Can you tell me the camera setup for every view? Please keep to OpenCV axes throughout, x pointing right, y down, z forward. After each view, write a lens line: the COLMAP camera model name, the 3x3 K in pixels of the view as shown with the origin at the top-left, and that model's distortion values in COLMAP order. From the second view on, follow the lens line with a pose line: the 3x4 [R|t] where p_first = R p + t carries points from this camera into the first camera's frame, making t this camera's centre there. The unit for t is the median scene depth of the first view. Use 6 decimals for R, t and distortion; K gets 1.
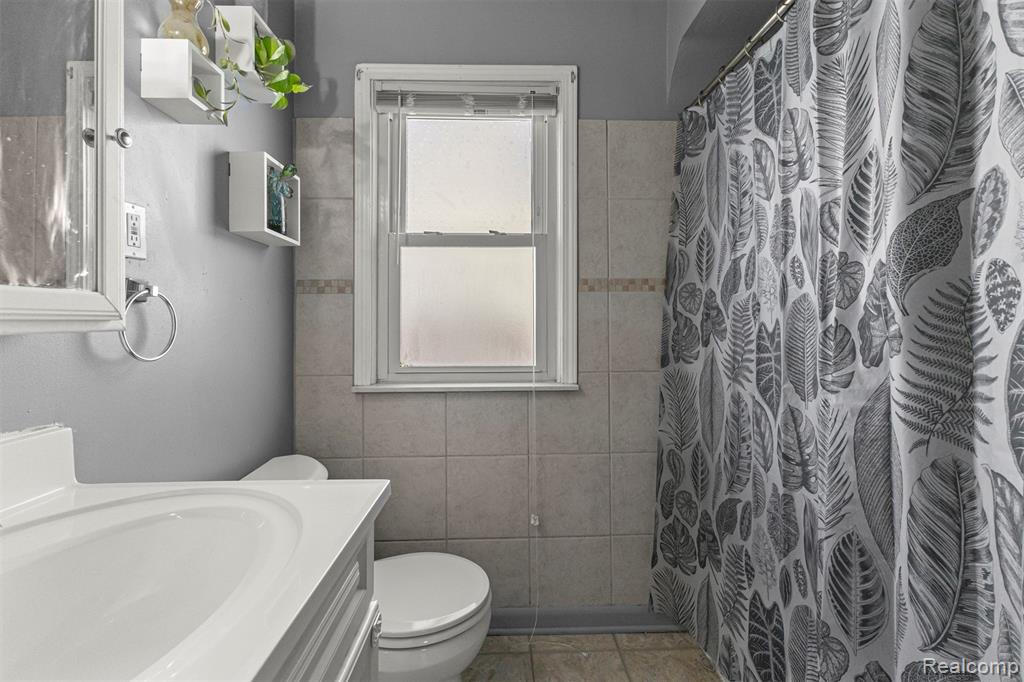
lens RADIAL K [[443.2, 0, 513.6], [0, 443.2, 314.9], [0, 0, 1]] dist [0.010958, -0.002706]
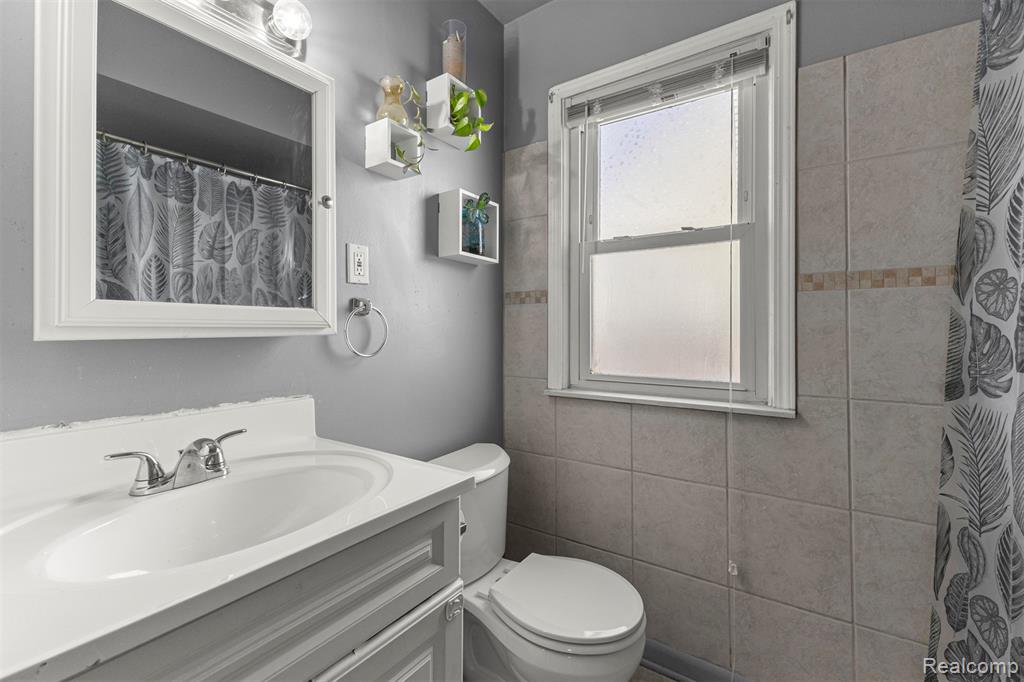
lens RADIAL K [[443.2, 0, 511.6], [0, 443.2, 322.7], [0, 0, 1]] dist [0.010958, -0.002706]
pose [[0.810881, -0.005199, -0.585189, 0.197964], [0.005676, 0.999983, -0.001020, 0.000322], [0.585184, -0.002494, 0.810897, 0.079038]]
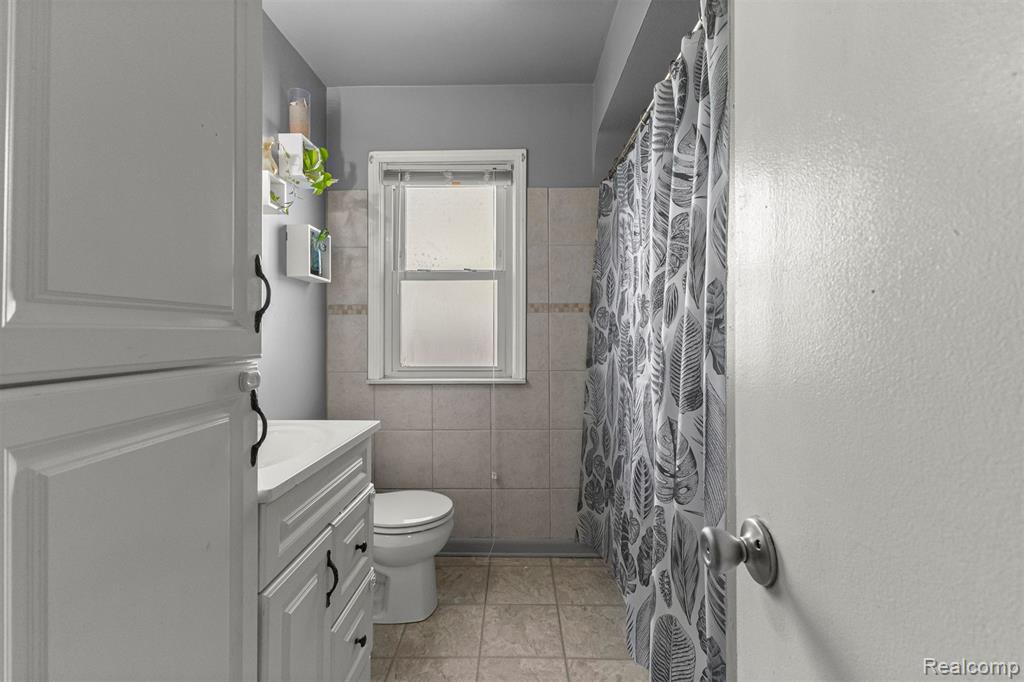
lens RADIAL K [[430.4, 0, 508.6], [0, 430.4, 327.5], [0, 0, 1]] dist [0.005729, -0.000358]
pose [[0.998691, 0.000160, -0.051143, 0.159359], [0.000002, 0.999995, 0.003182, -0.010775], [0.051143, -0.003178, 0.998686, -0.349947]]
